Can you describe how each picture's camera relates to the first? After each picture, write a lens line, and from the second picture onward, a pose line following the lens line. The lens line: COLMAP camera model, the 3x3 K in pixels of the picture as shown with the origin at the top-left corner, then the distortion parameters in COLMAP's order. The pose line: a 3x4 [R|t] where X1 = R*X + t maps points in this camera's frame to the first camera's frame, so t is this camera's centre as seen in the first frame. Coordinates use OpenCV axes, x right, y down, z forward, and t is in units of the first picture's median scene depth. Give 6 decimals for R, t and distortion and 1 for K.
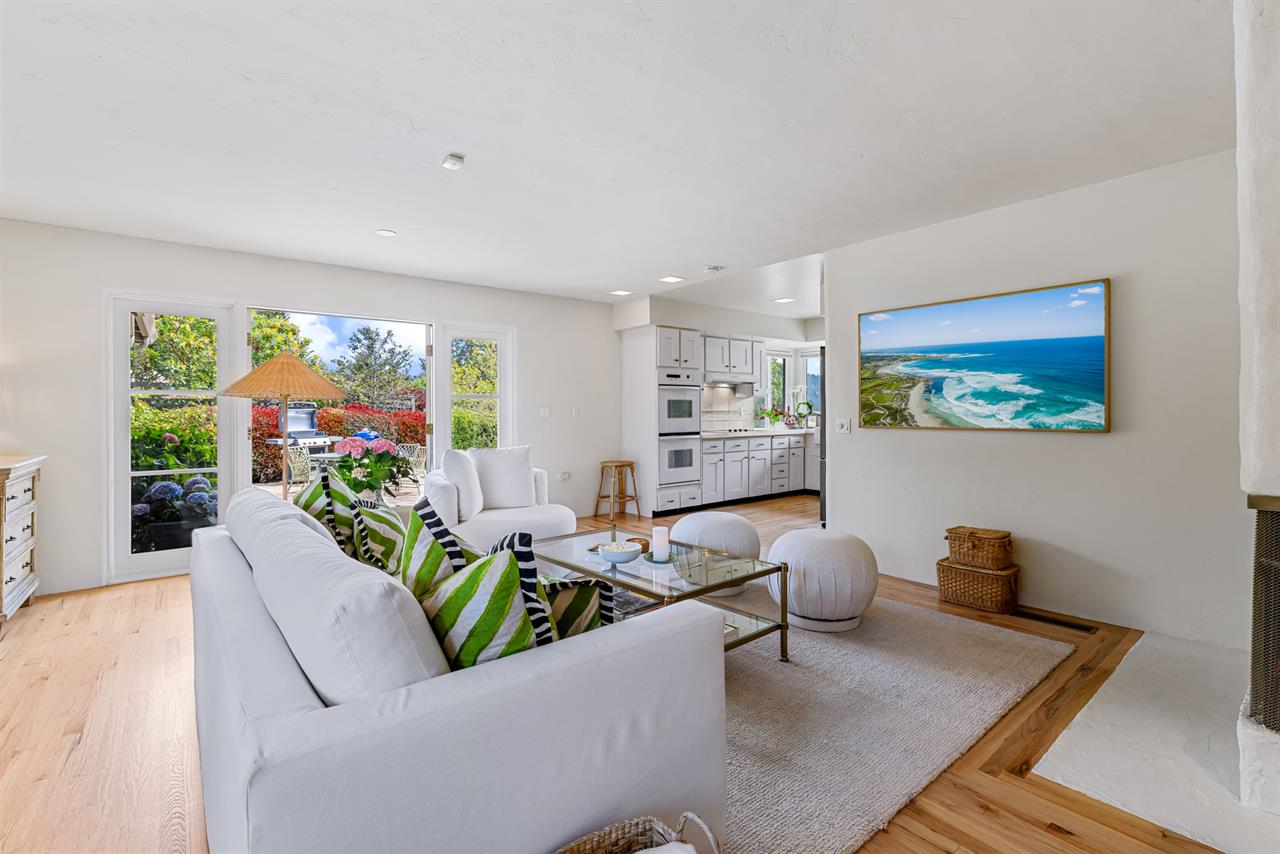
lens RADIAL K [[575.9, 0, 639.7], [0, 575.9, 412.2], [0, 0, 1]] dist [-0.000567, -0.000140]
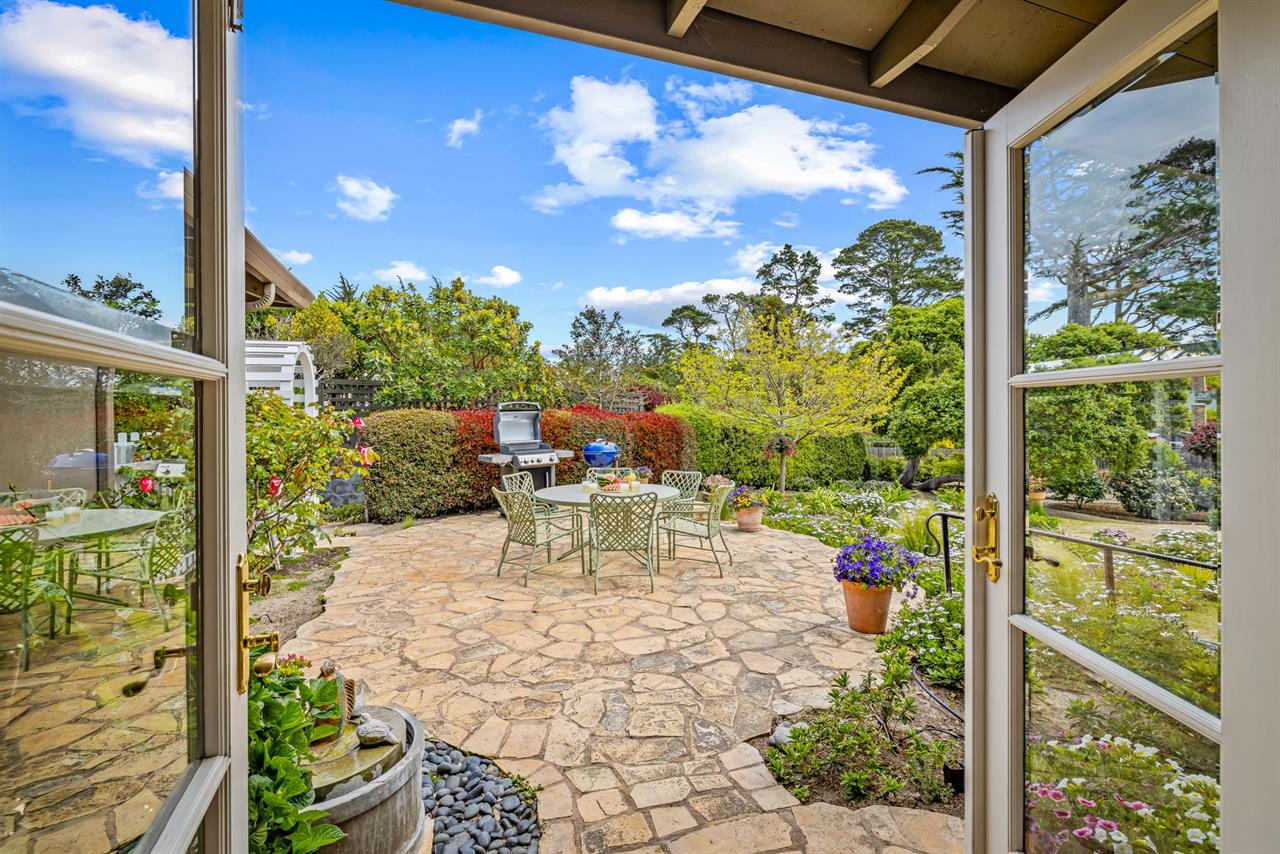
lens RADIAL K [[563.5, 0, 633.2], [0, 563.5, 411.5], [0, 0, 1]] dist [-0.000700, 0.000028]
pose [[0.944968, -0.001468, -0.327159, -0.201208], [0.002879, 0.999989, 0.003830, -0.007324], [0.327150, -0.004561, 0.944961, 0.339417]]
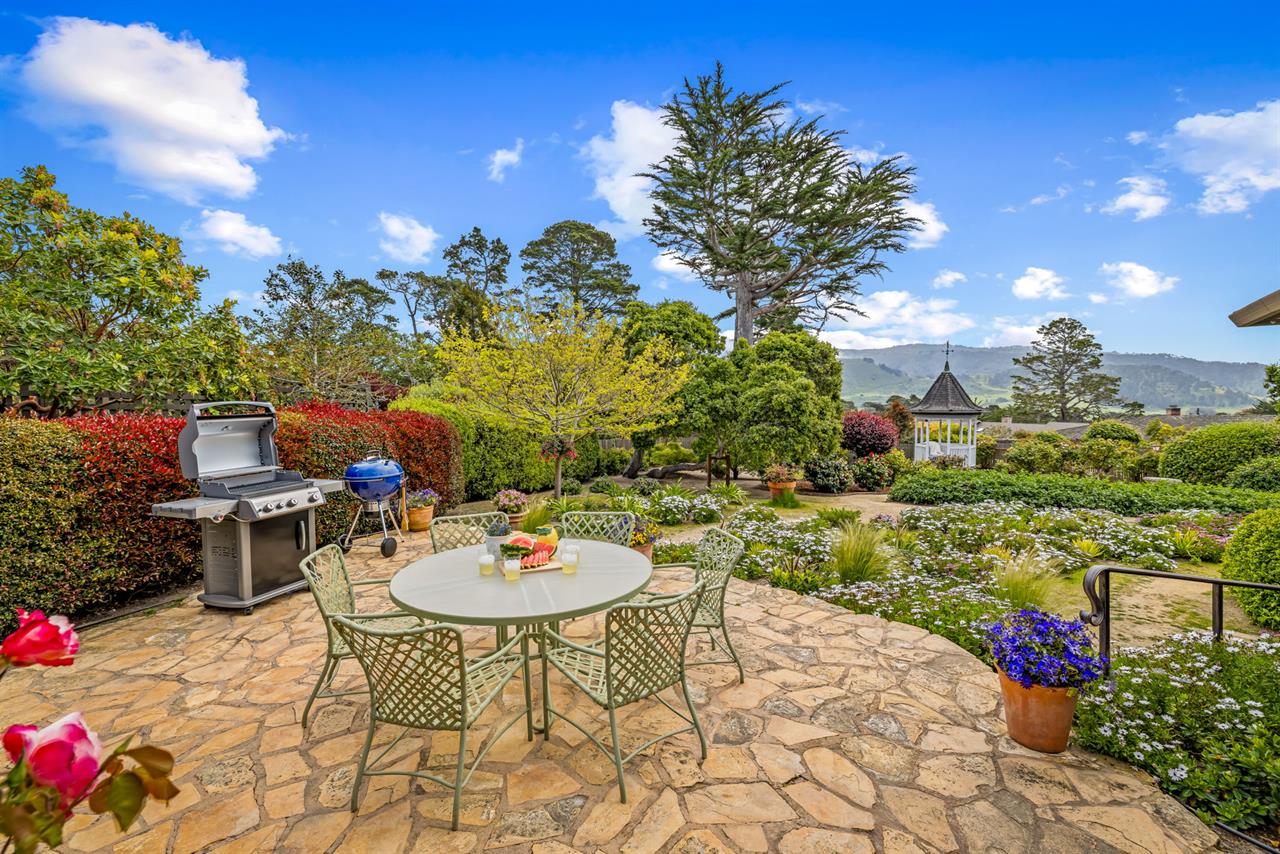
lens RADIAL K [[560.0, 0, 639.2], [0, 560.0, 423.2], [0, 0, 1]] dist [0.002356, 0.000490]
pose [[0.970244, -0.008142, 0.241994, -0.363940], [-0.002775, 0.998995, 0.044741, -0.018766], [-0.242115, -0.044081, 0.969246, 0.485155]]
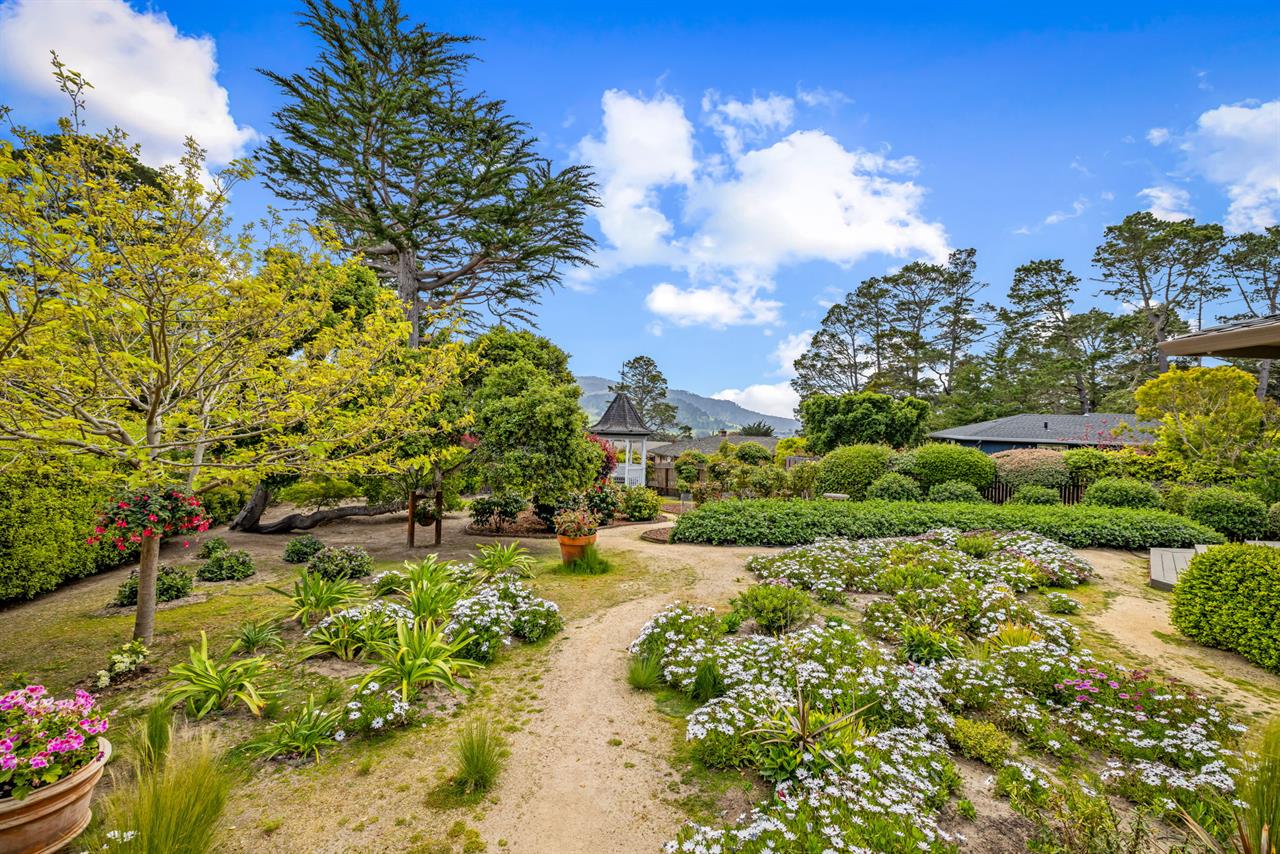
lens RADIAL K [[563.3, 0, 641.8], [0, 563.3, 423.3], [0, 0, 1]] dist [0.002425, 0.000301]
pose [[0.608546, 0.020486, 0.793254, -0.377125], [-0.035706, 0.999361, 0.001583, -0.011240], [-0.792715, -0.029287, 0.608889, 0.854573]]
